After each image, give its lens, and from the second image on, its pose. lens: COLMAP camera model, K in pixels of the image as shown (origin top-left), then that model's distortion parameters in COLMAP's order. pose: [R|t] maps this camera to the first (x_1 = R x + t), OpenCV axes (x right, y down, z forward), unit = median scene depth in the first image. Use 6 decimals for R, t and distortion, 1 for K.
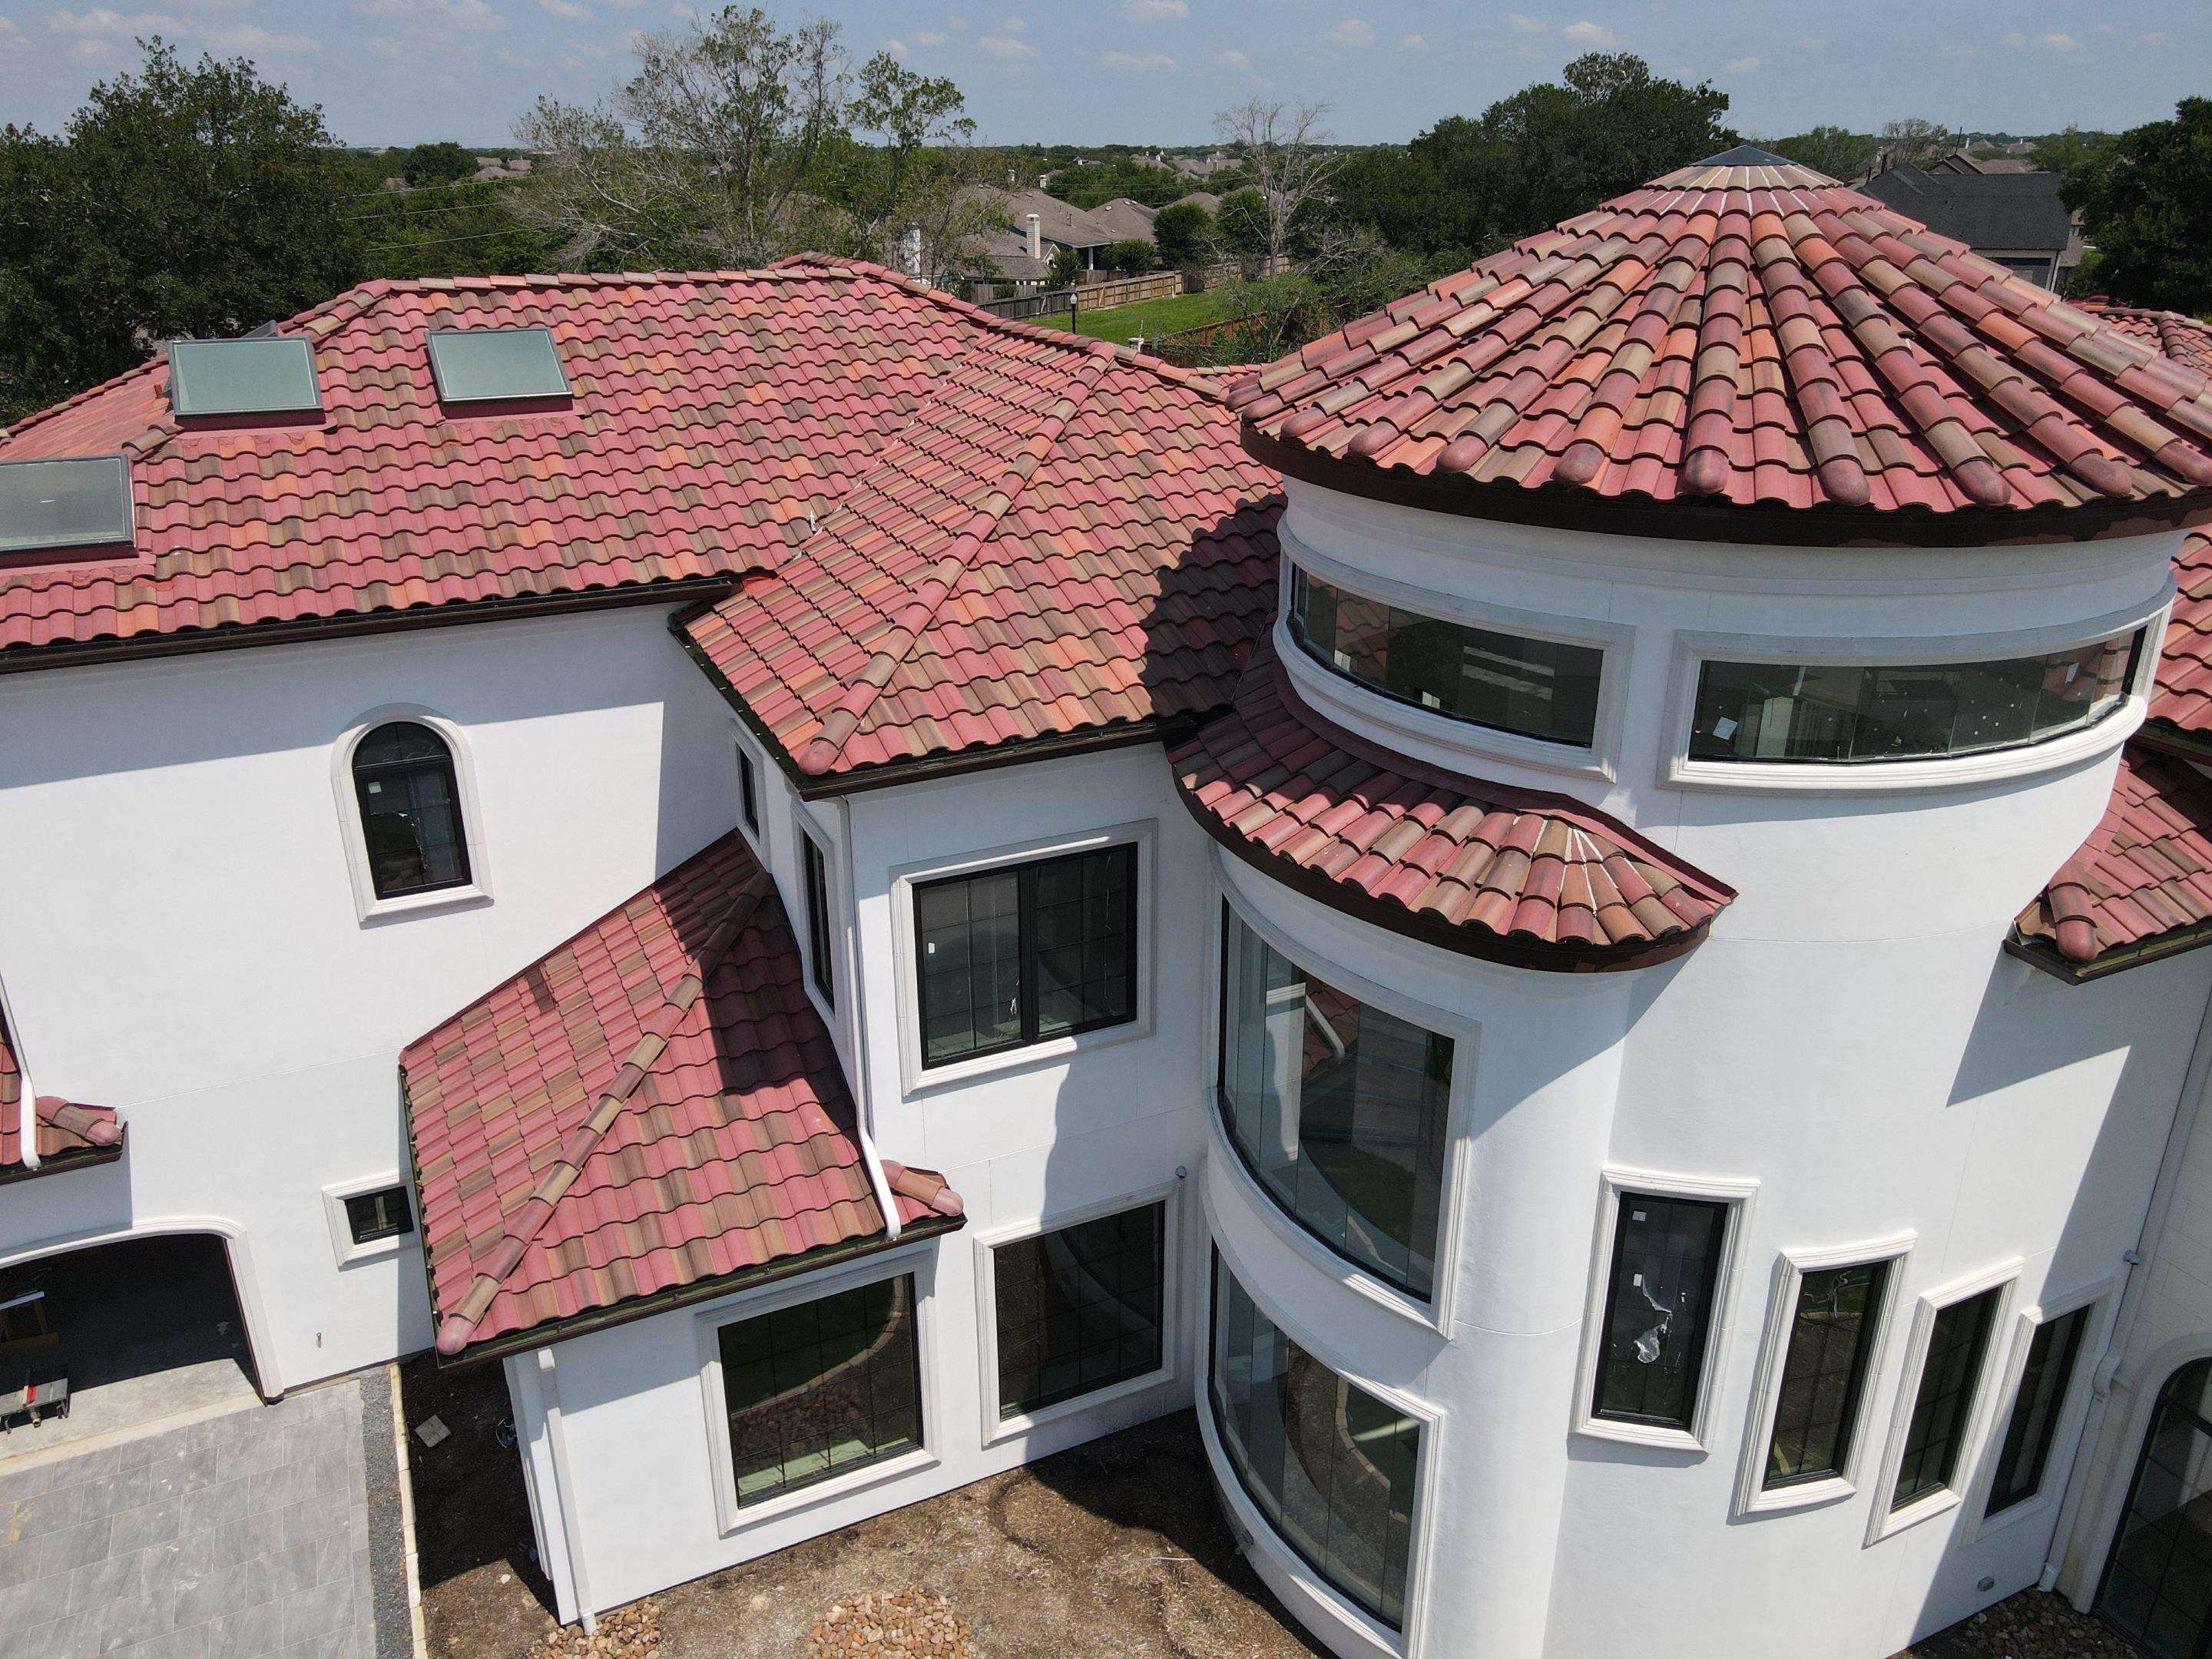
lens RADIAL K [[1602.8, 0, 1091.2], [0, 1602.8, 833.4], [0, 0, 1]] dist [0.011261, 0.009363]
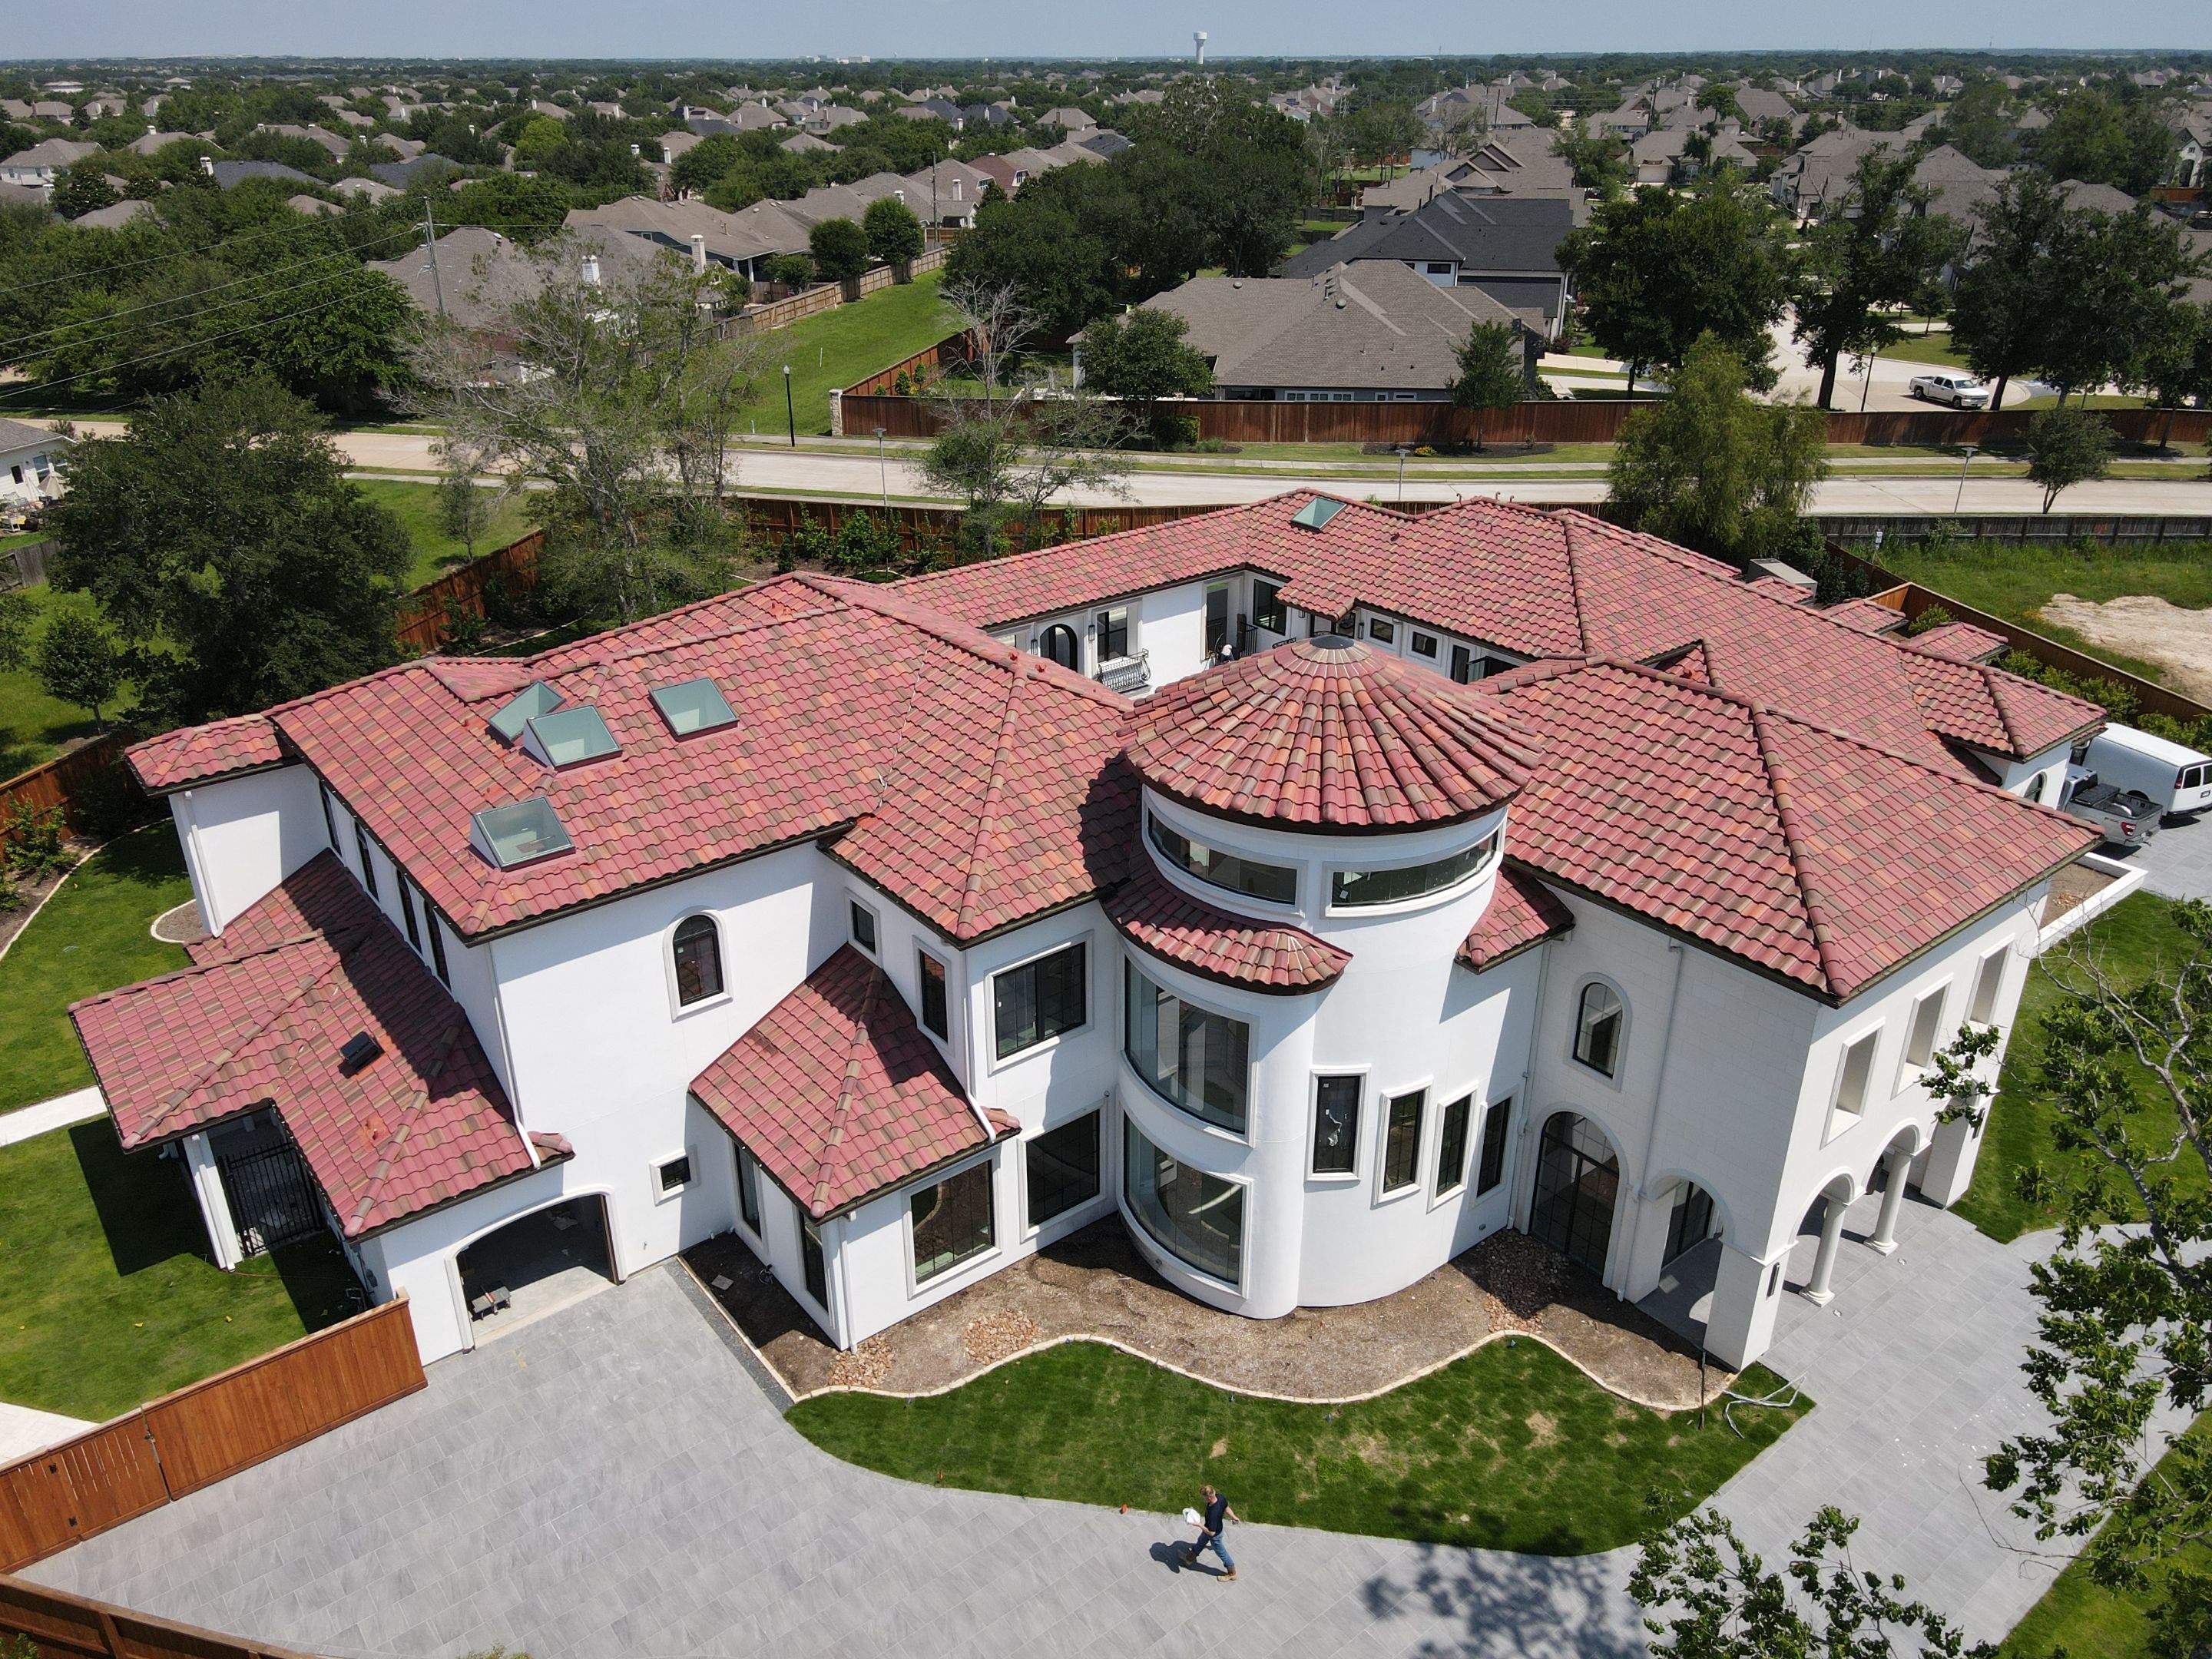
lens RADIAL K [[1602.8, 0, 1091.2], [0, 1602.8, 833.4], [0, 0, 1]] dist [0.011261, 0.009363]
pose [[0.973193, -0.097045, 0.208514, -0.402793], [0.086905, 0.994569, 0.057276, -0.264584], [-0.212940, -0.037620, 0.976341, -1.087583]]
